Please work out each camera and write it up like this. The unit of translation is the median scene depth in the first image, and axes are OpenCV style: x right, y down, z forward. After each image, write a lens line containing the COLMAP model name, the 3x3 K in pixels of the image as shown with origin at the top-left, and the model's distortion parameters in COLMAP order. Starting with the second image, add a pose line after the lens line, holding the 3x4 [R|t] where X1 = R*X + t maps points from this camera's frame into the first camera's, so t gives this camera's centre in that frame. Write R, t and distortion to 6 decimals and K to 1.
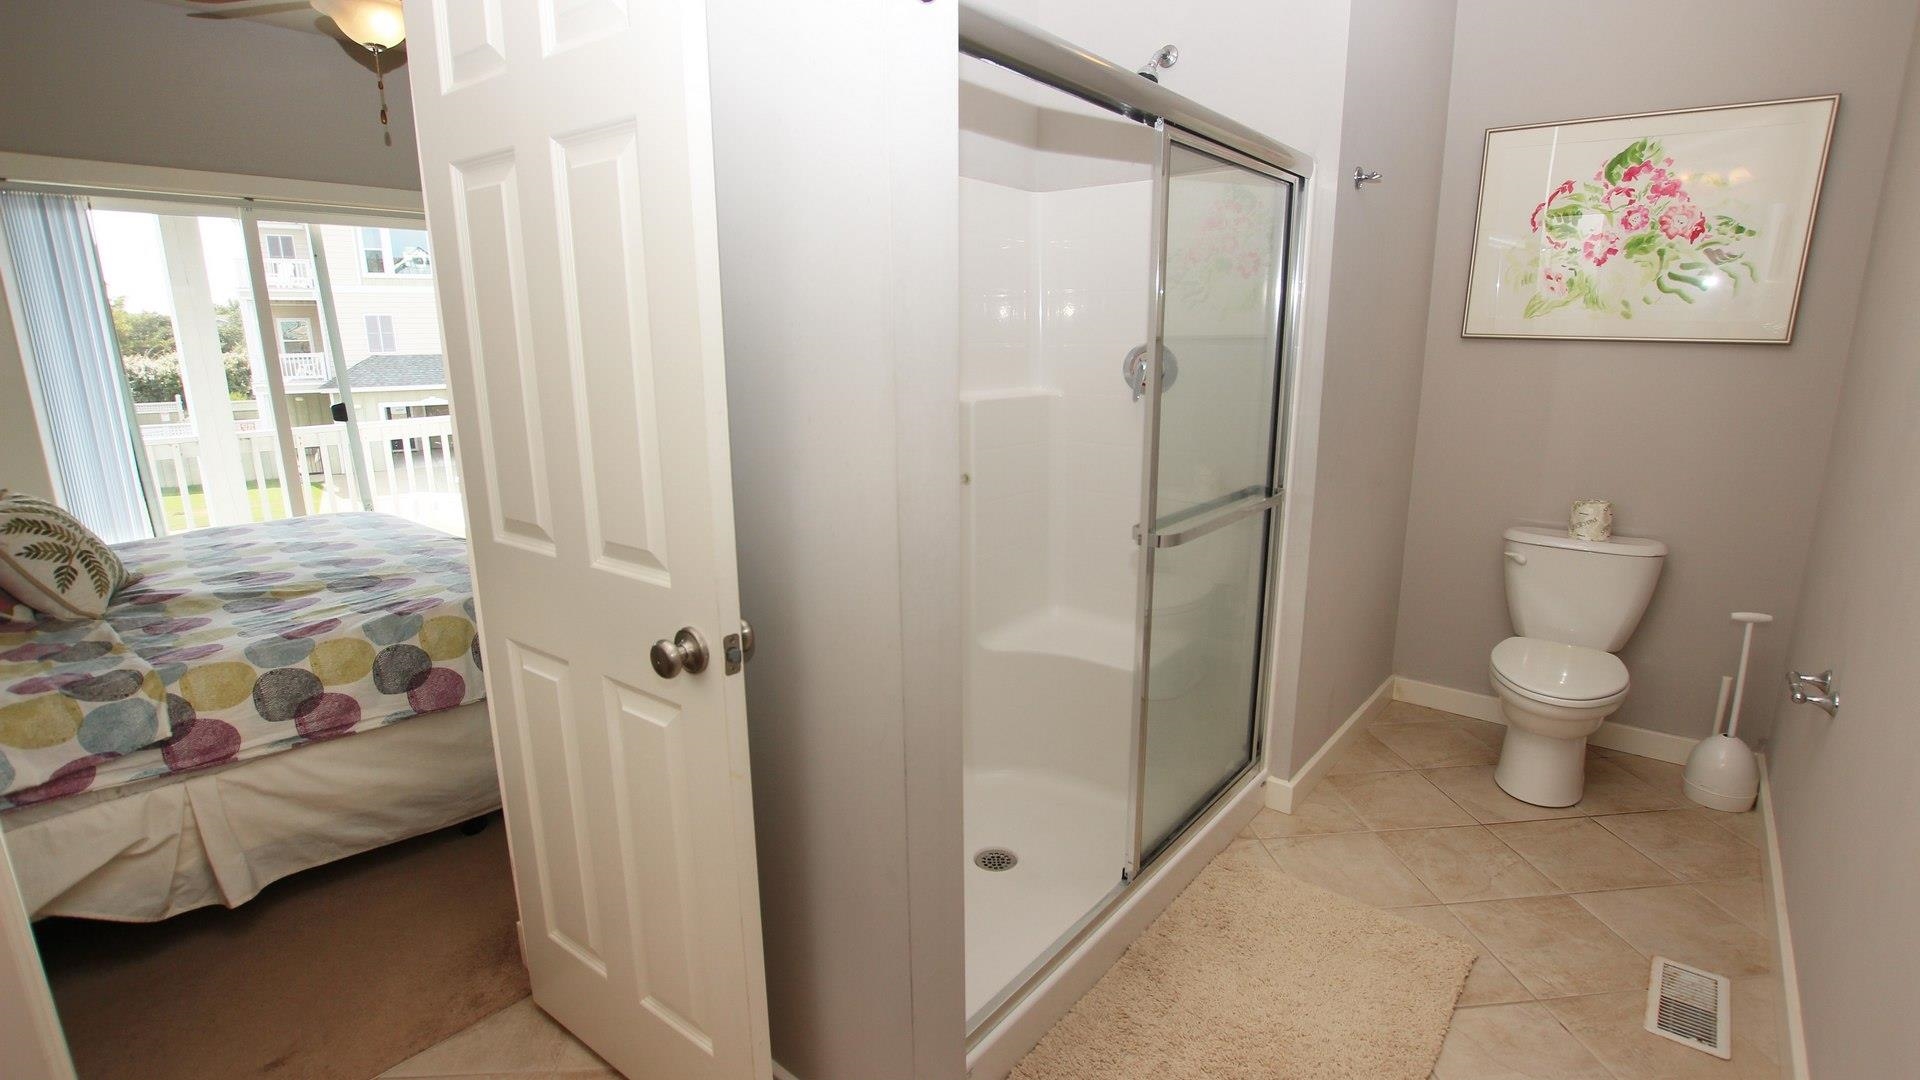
lens RADIAL K [[879.9, 0, 960.0], [0, 879.9, 540.0], [0, 0, 1]] dist [-0.044592, 0.009394]
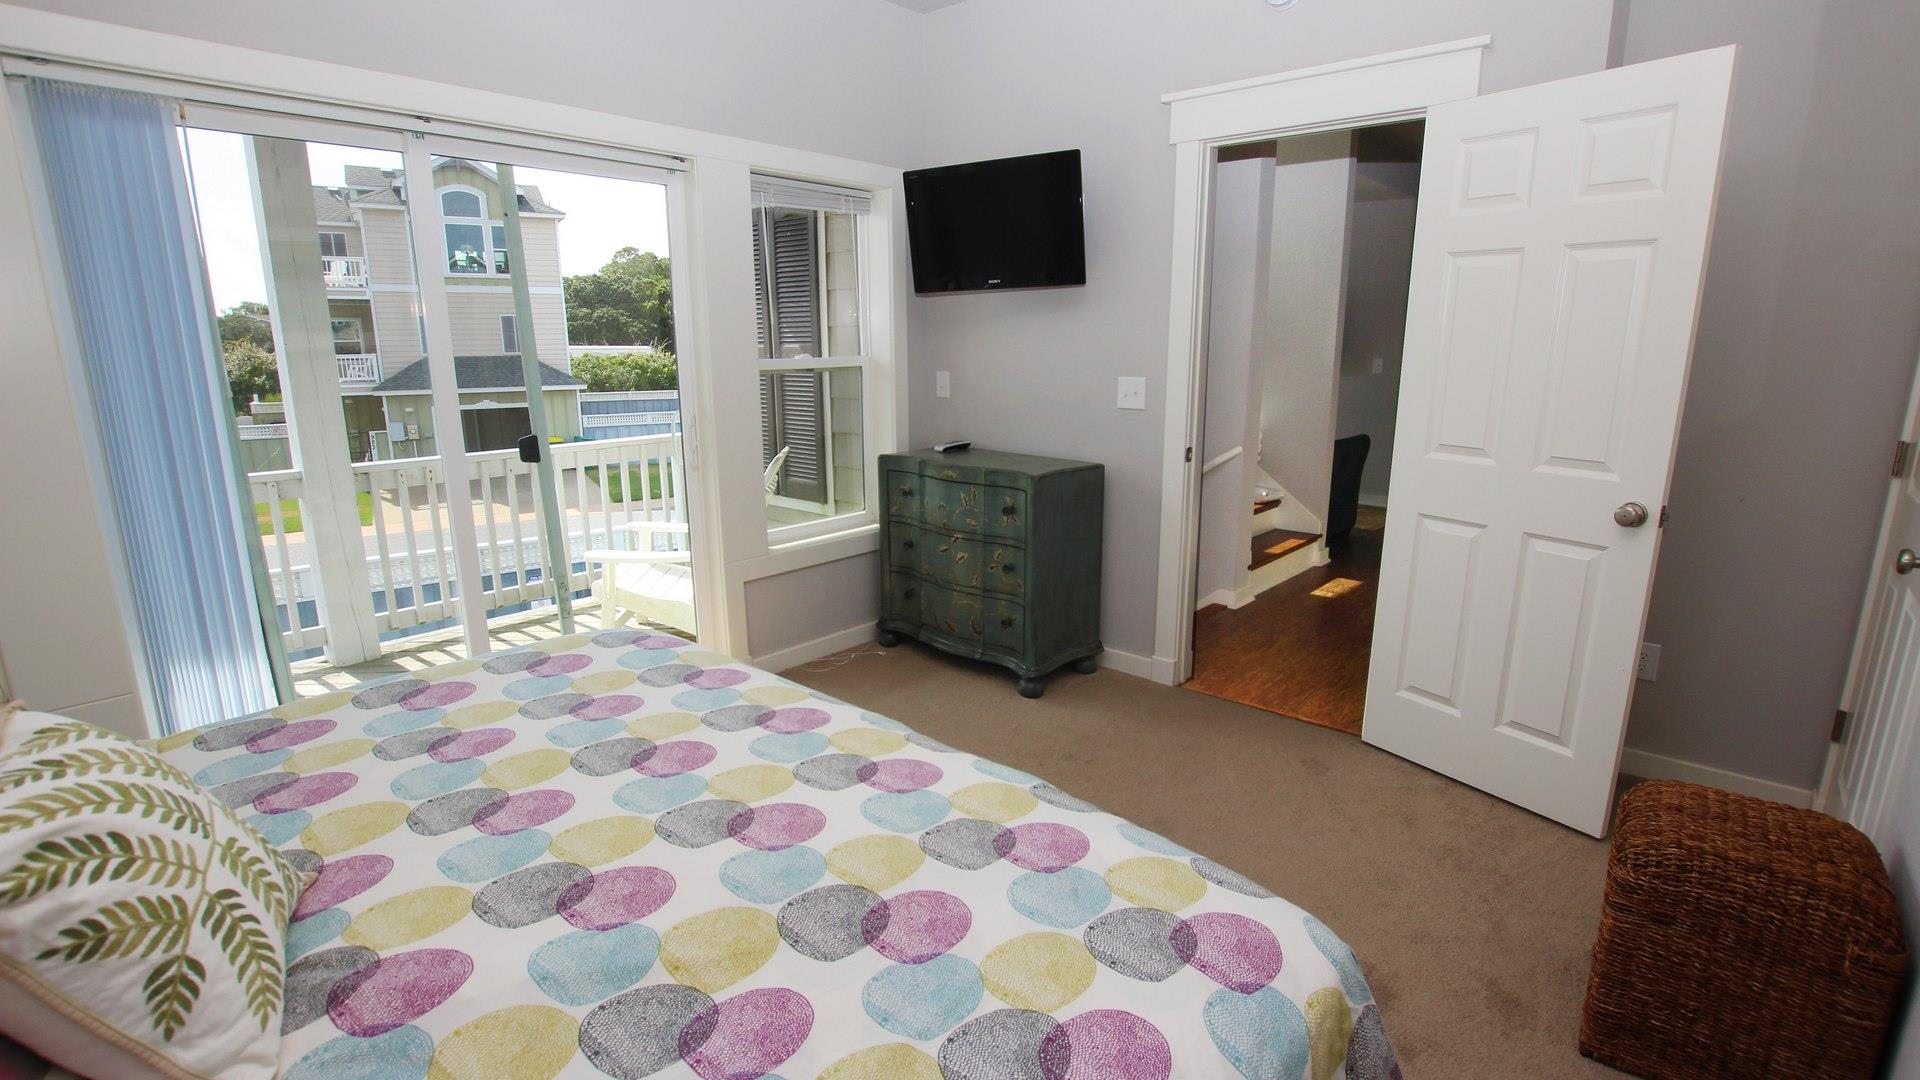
lens RADIAL K [[879.9, 0, 960.0], [0, 879.9, 540.0], [0, 0, 1]] dist [-0.044592, 0.009394]
pose [[0.999504, 0.013700, -0.028353, -0.709161], [-0.013881, 0.999884, -0.006209, -0.152551], [0.028265, 0.006599, 0.999579, 0.642550]]
